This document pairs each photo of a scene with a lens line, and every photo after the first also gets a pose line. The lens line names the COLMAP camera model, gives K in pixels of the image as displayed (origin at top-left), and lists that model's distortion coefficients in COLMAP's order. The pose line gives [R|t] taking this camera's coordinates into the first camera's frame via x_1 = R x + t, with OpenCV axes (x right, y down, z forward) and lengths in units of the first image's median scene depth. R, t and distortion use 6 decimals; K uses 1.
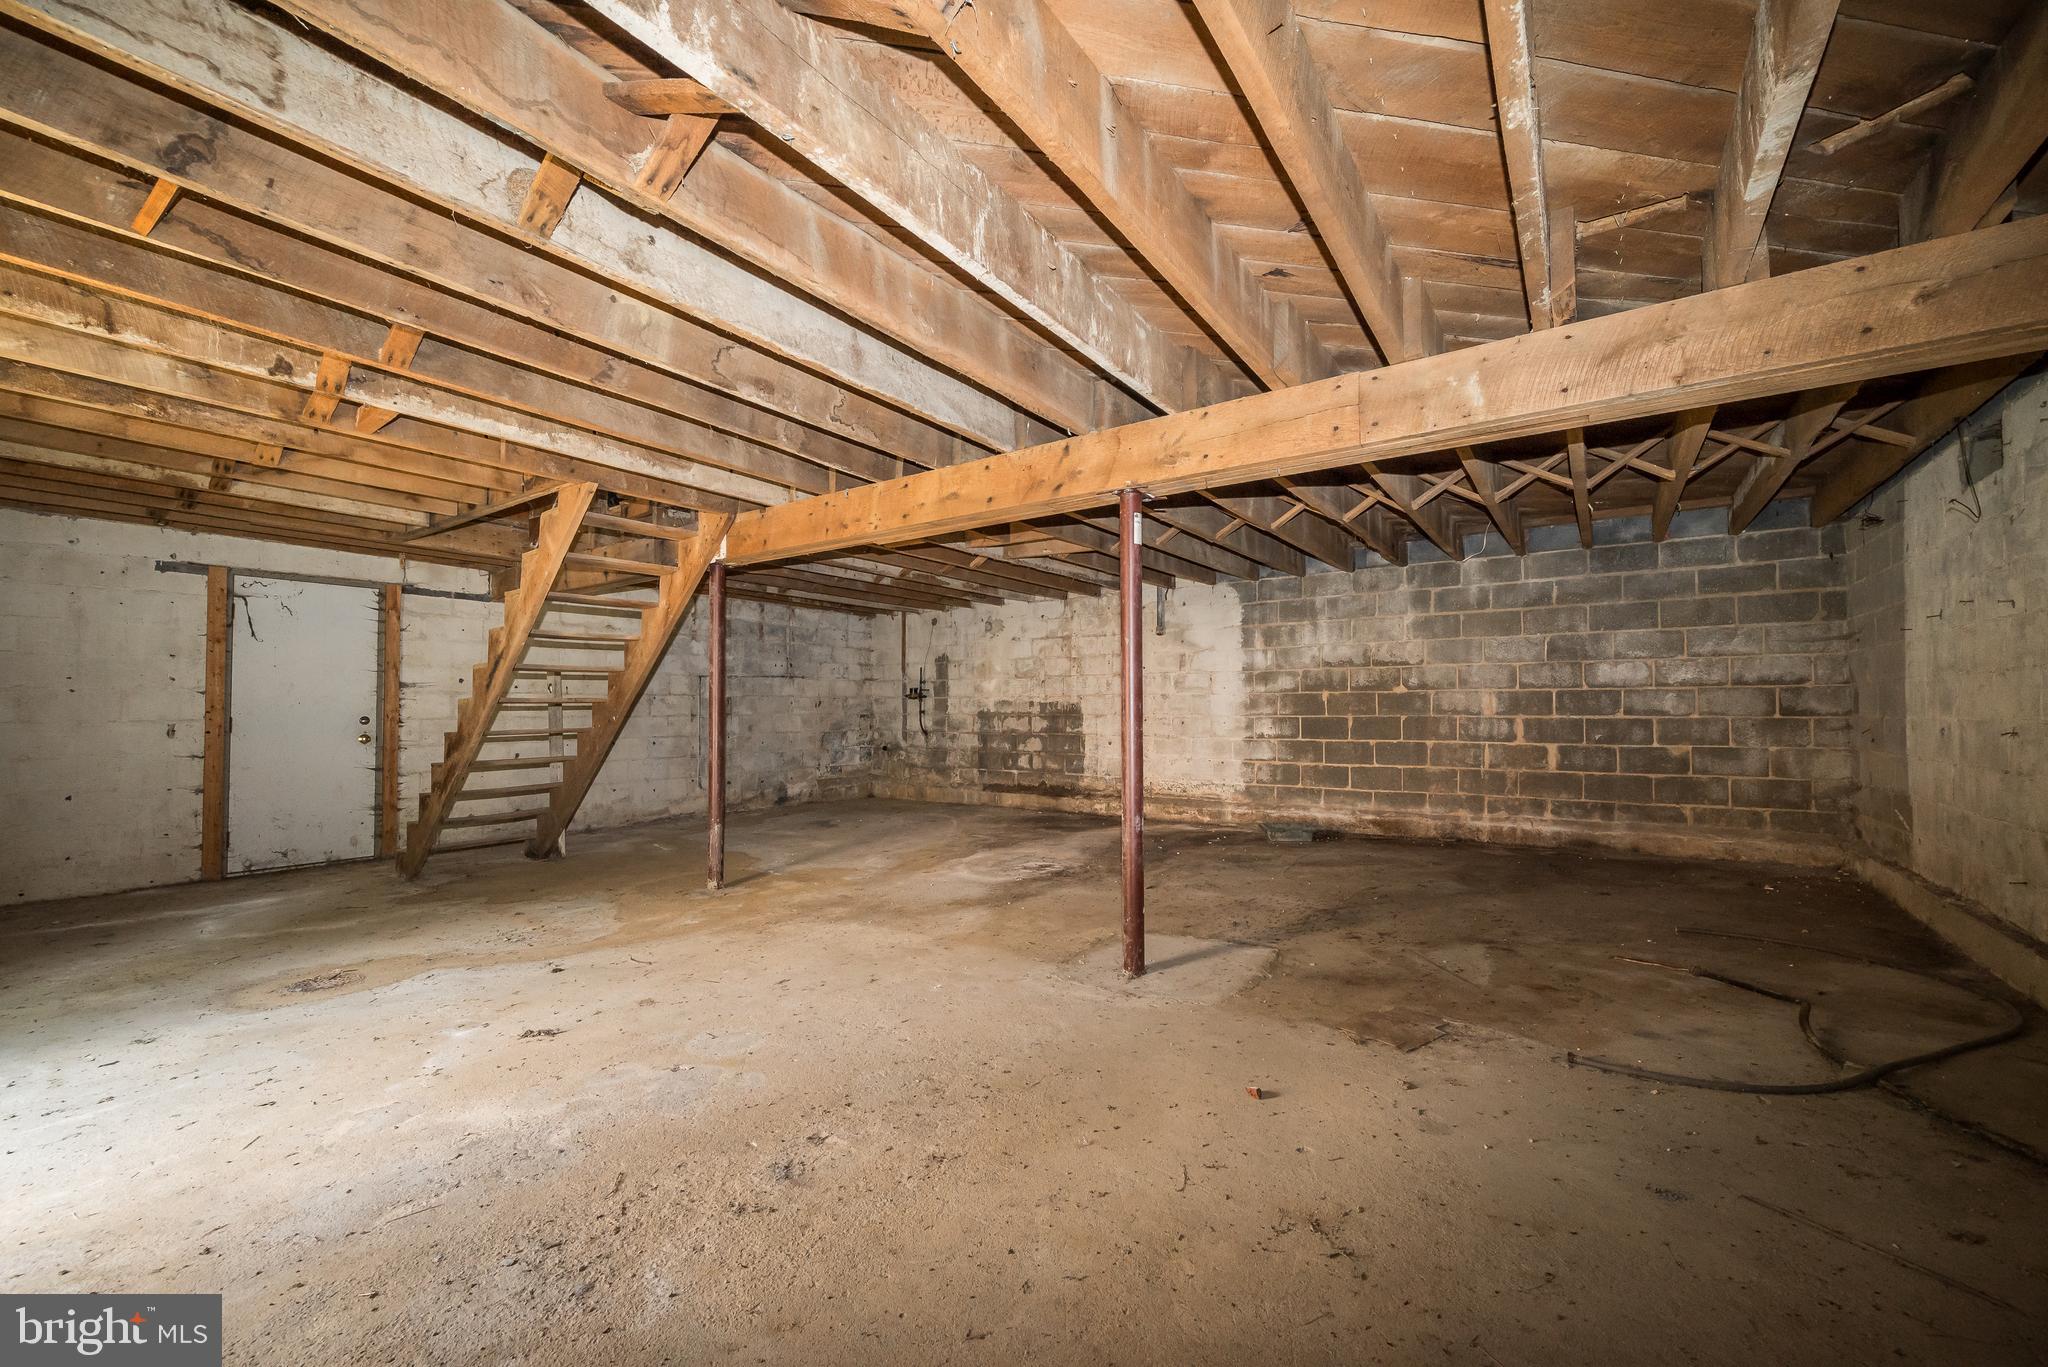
lens RADIAL K [[805.7, 0, 1025.5], [0, 805.7, 691.1], [0, 0, 1]] dist [-0.001077, 0.000531]
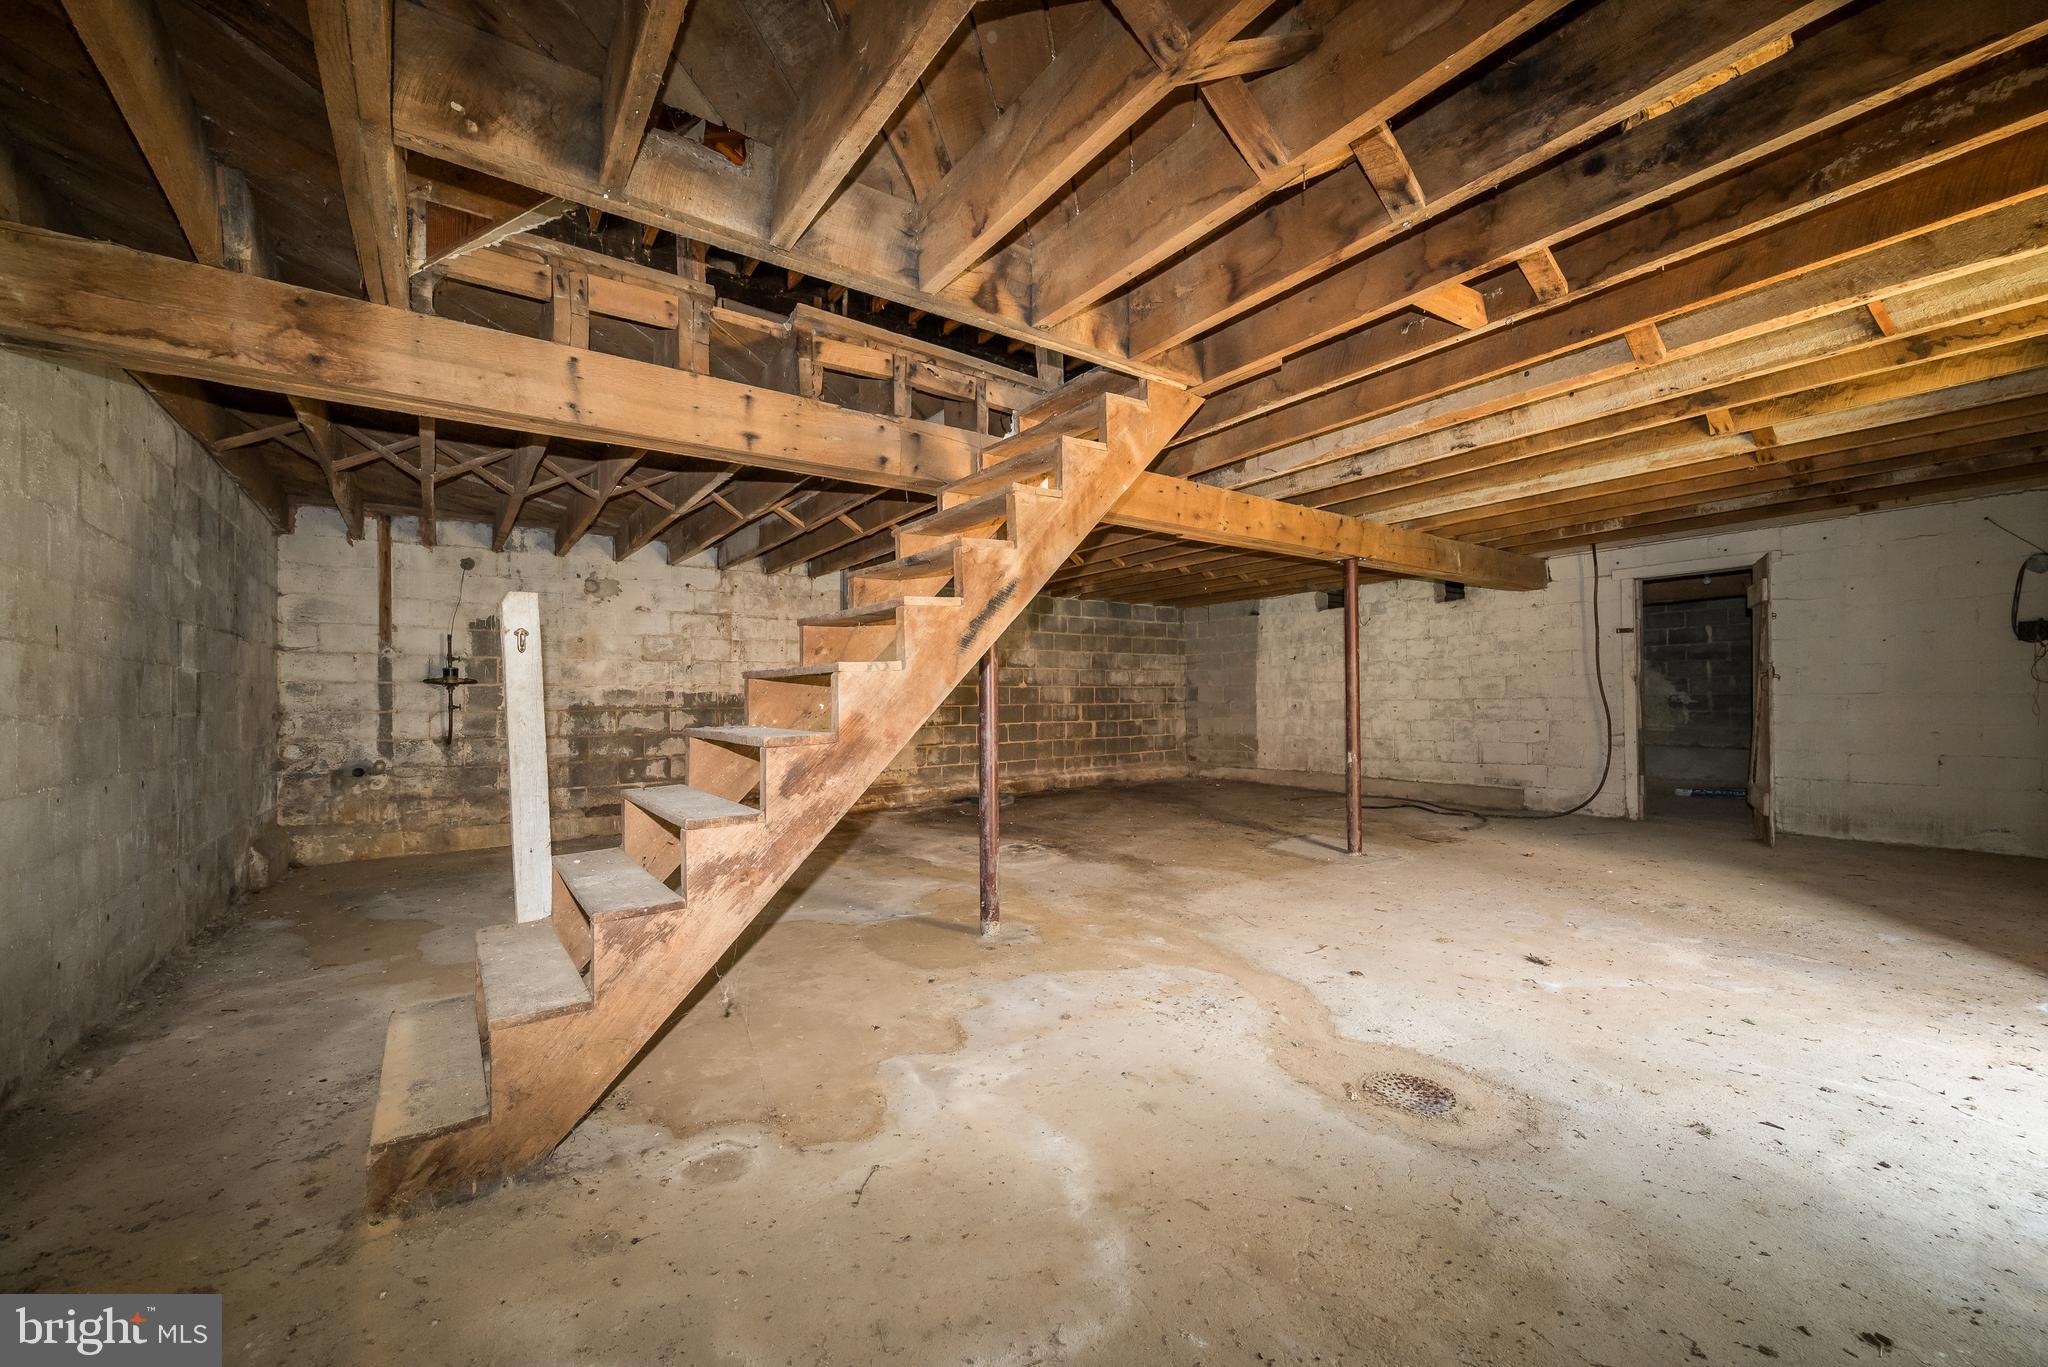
lens RADIAL K [[805.7, 0, 1026.1], [0, 805.7, 688.5], [0, 0, 1]] dist [-0.001077, 0.000531]
pose [[0.325449, 0.016730, 0.945412, -0.863929], [-0.010582, 0.999845, -0.014051, 0.023693], [-0.945501, -0.005431, 0.325575, 0.583811]]
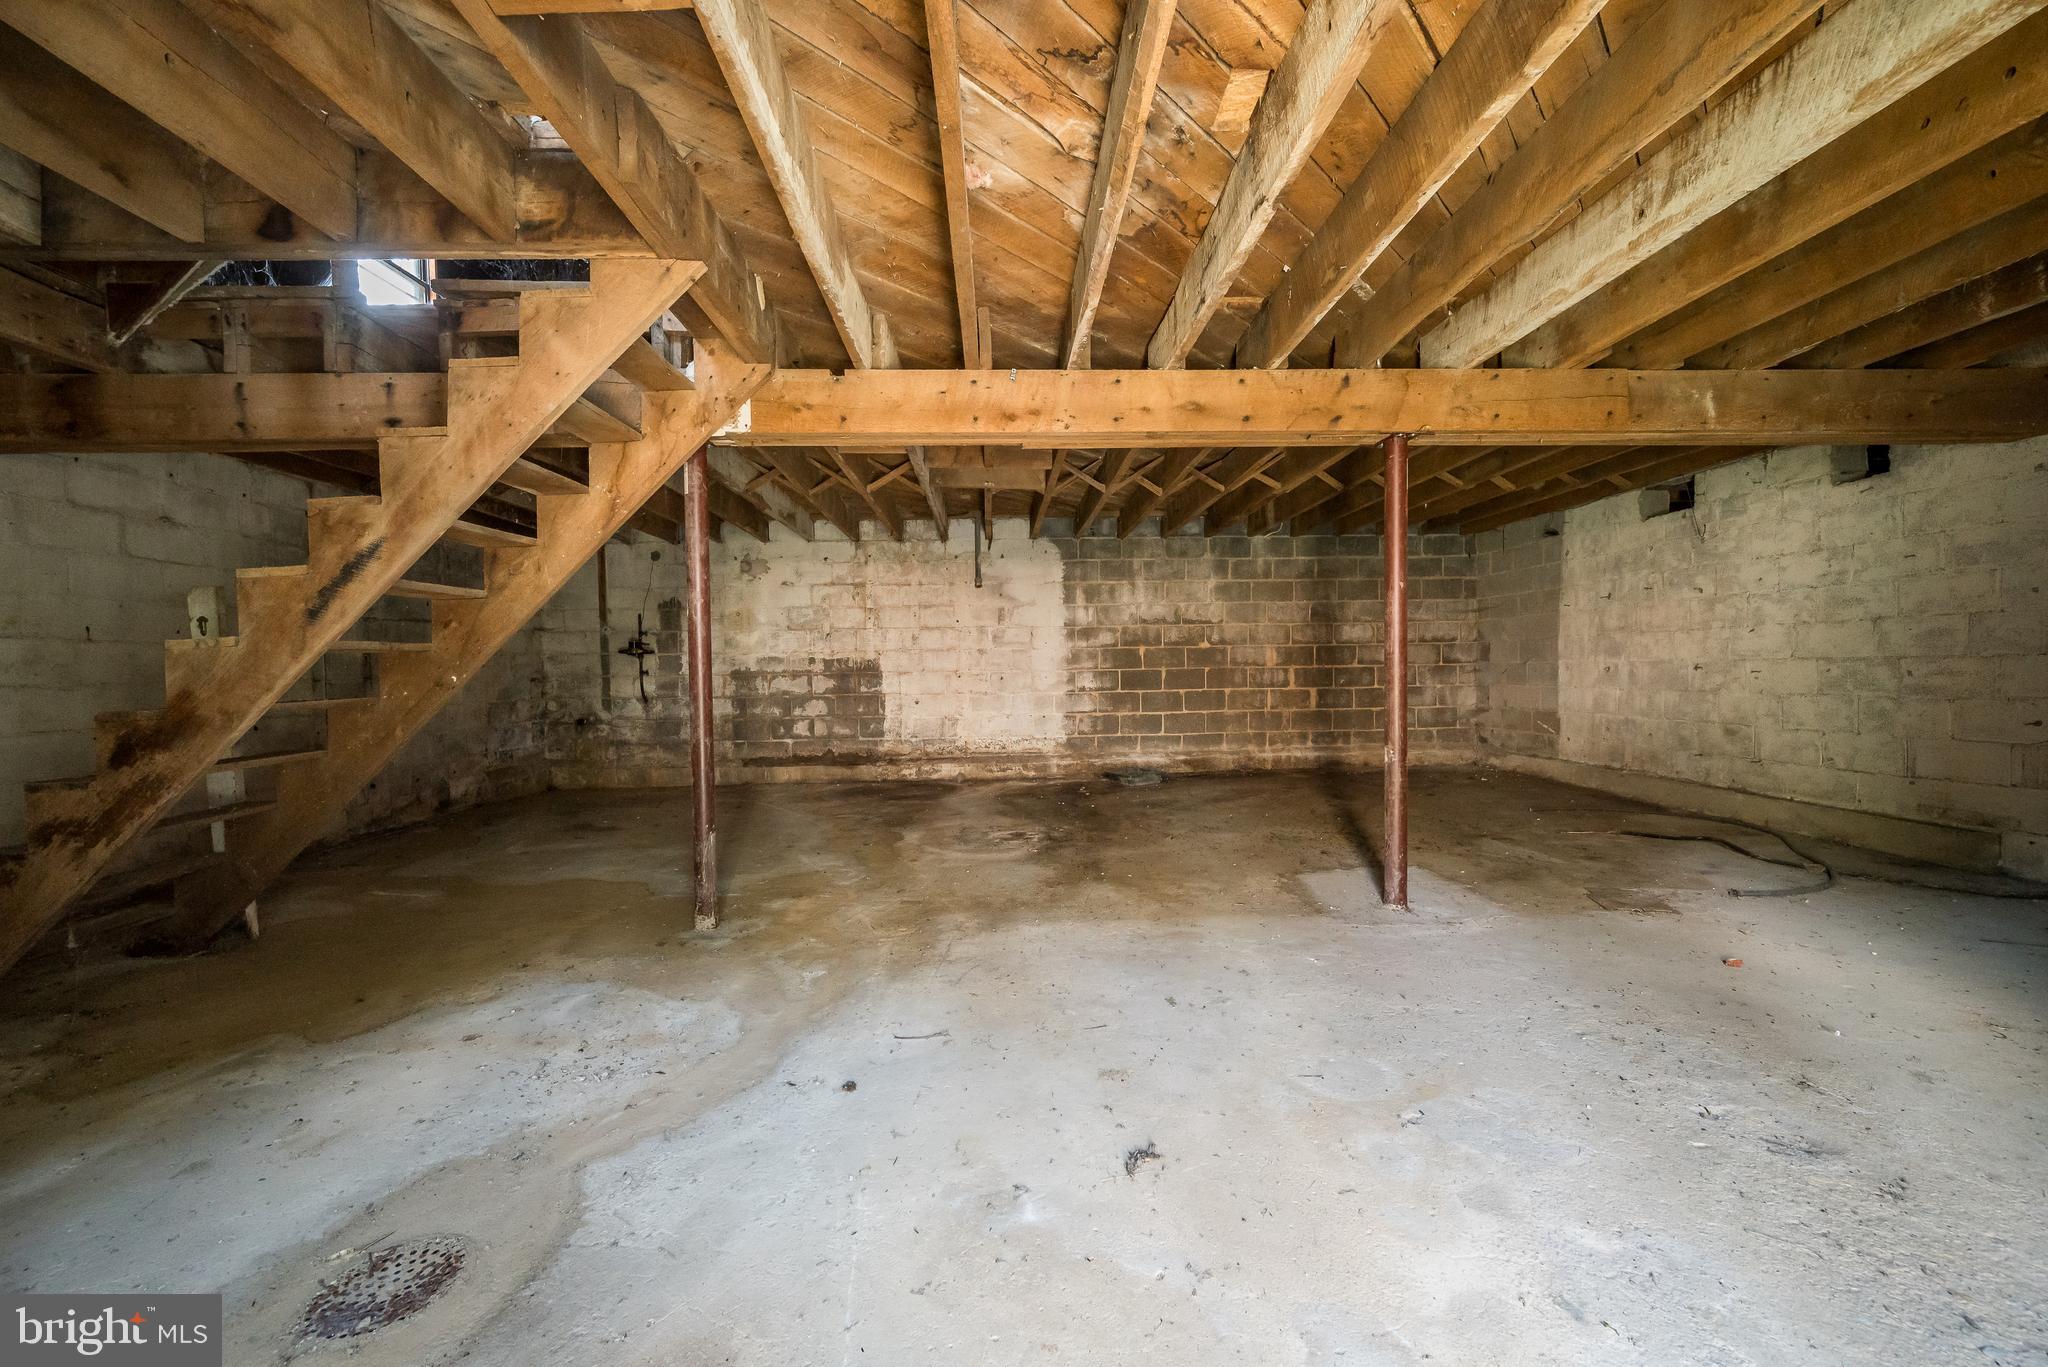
lens RADIAL K [[805.7, 0, 1024.7], [0, 805.7, 687.8], [0, 0, 1]] dist [-0.001077, 0.000531]
pose [[0.797083, -0.023271, 0.603422, -0.460197], [-0.000766, 0.999217, 0.039548, 0.014688], [-0.603870, -0.031985, 0.796441, 0.250214]]
